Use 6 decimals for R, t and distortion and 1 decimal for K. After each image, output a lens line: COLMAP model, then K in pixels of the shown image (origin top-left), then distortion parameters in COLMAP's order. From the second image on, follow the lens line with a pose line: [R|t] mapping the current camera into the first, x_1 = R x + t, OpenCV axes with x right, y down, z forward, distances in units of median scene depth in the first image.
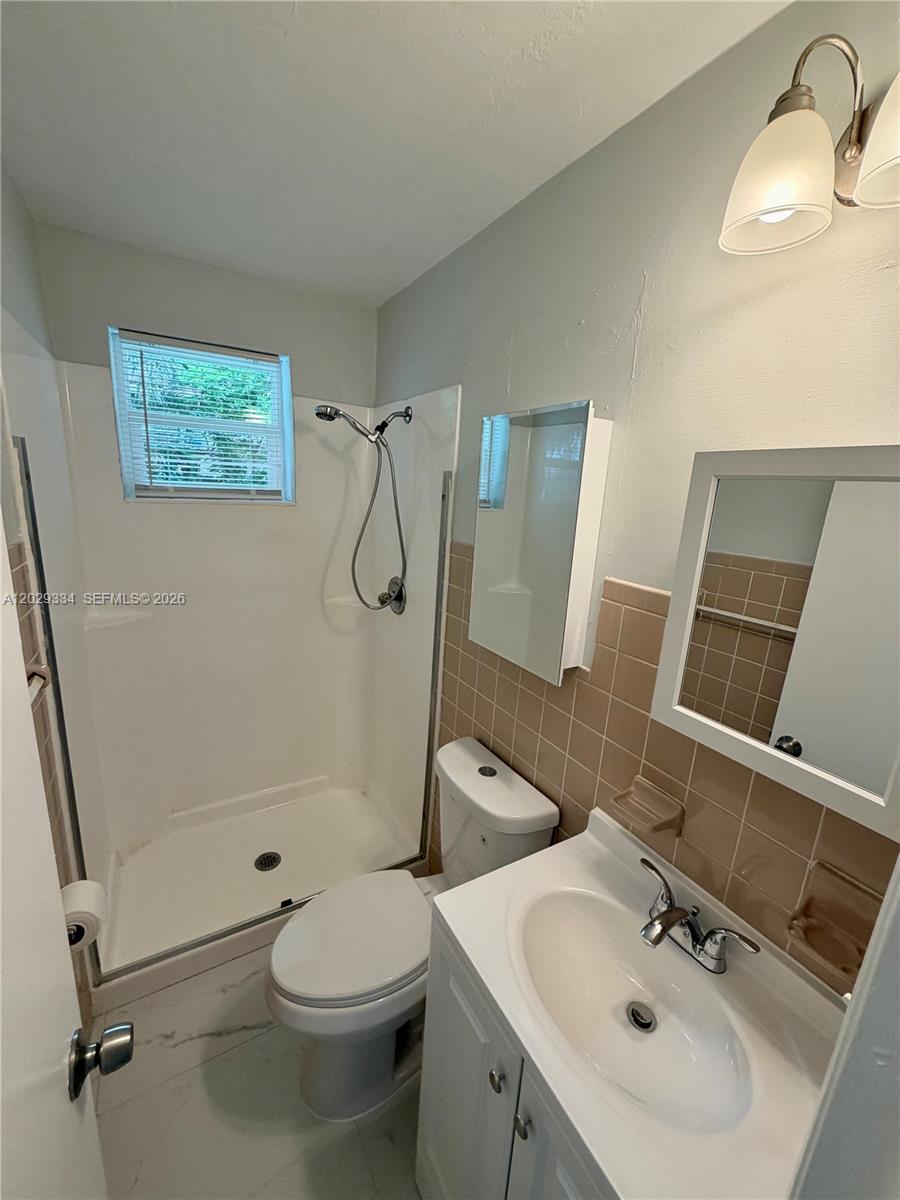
lens RADIAL K [[476.7, 0, 450.8], [0, 476.7, 594.7], [0, 0, 1]] dist [-0.001158, -0.000200]
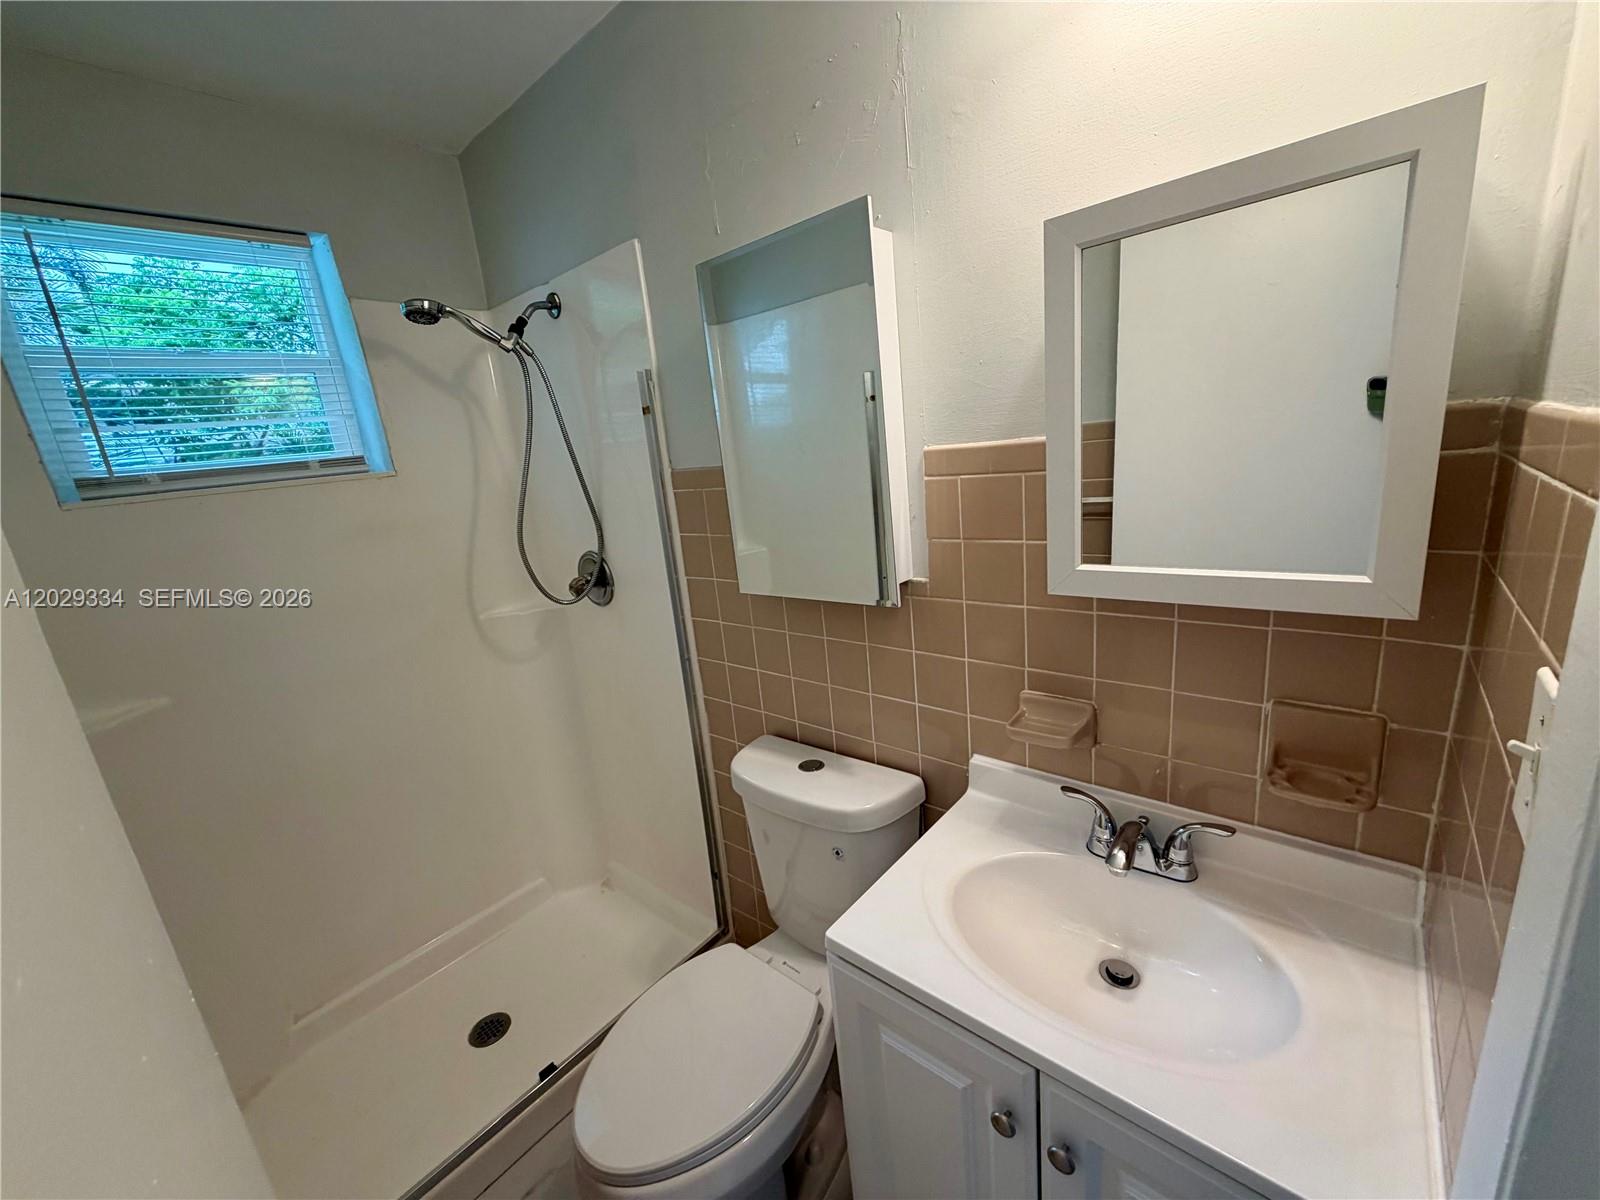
lens RADIAL K [[635.6, 0, 795.3], [0, 635.6, 600.1], [0, 0, 1]] dist [-0.001158, -0.000200]
pose [[0.935672, -0.227915, 0.269395, -0.140975], [0.225497, 0.973409, 0.040325, 0.083499], [-0.271422, 0.023017, 0.962185, 0.084185]]
